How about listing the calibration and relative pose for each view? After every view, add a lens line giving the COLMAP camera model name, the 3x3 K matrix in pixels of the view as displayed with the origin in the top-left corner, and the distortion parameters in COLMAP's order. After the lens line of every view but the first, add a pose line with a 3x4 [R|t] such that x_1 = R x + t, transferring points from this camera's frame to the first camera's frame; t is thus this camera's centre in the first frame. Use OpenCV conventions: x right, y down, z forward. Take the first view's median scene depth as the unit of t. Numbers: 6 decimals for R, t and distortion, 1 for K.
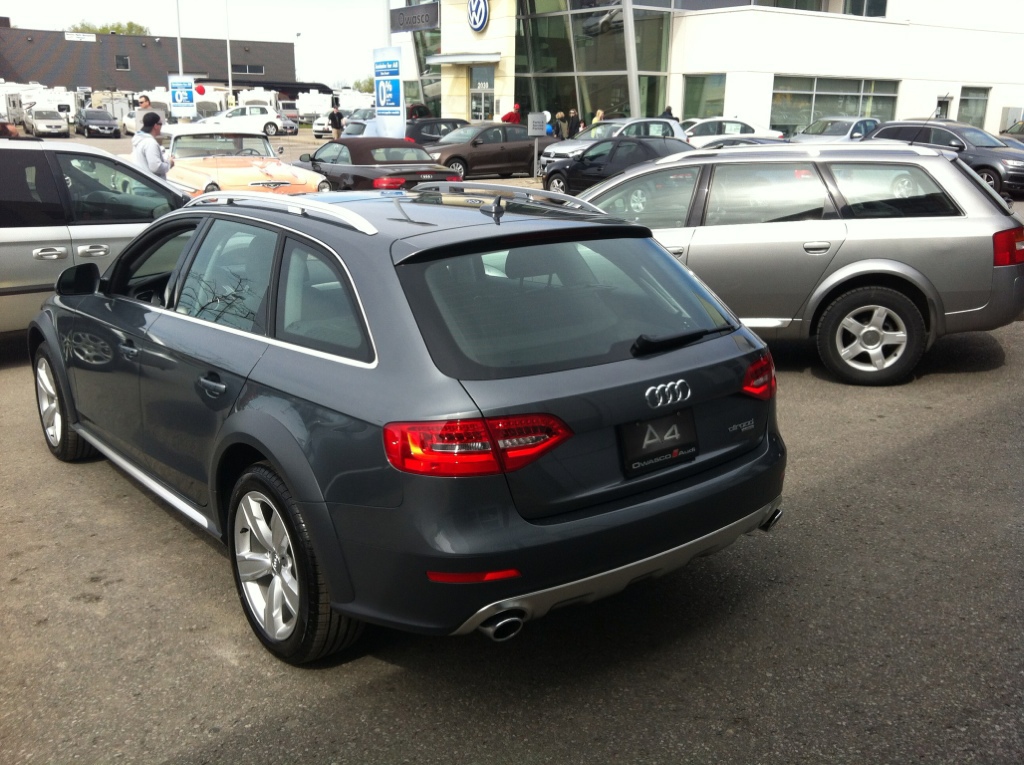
lens RADIAL K [[956.1, 0, 527.4], [0, 956.1, 364.5], [0, 0, 1]] dist [0.065178, -0.154640]
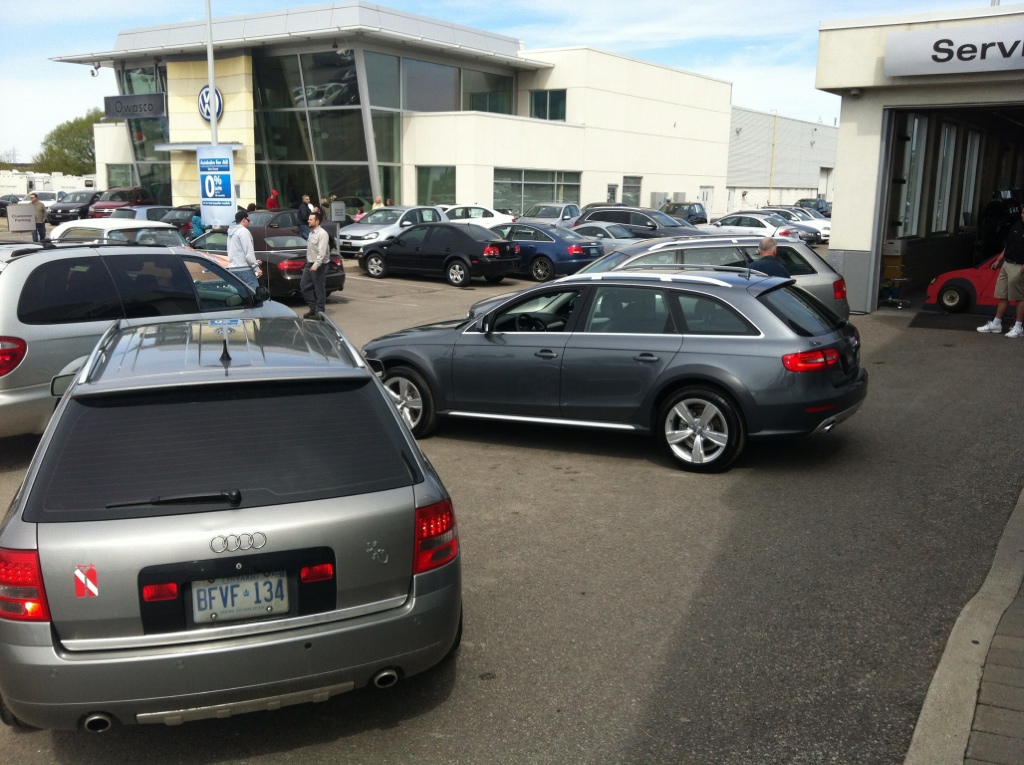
lens RADIAL K [[979.9, 0, 512.0], [0, 979.9, 382.5], [0, 0, 1]] dist [0.159546, -0.680699]
pose [[0.924231, -0.073836, 0.374627, -0.196247], [0.095540, 0.994635, -0.039668, 0.018060], [-0.369688, 0.072454, 0.926327, -0.130882]]
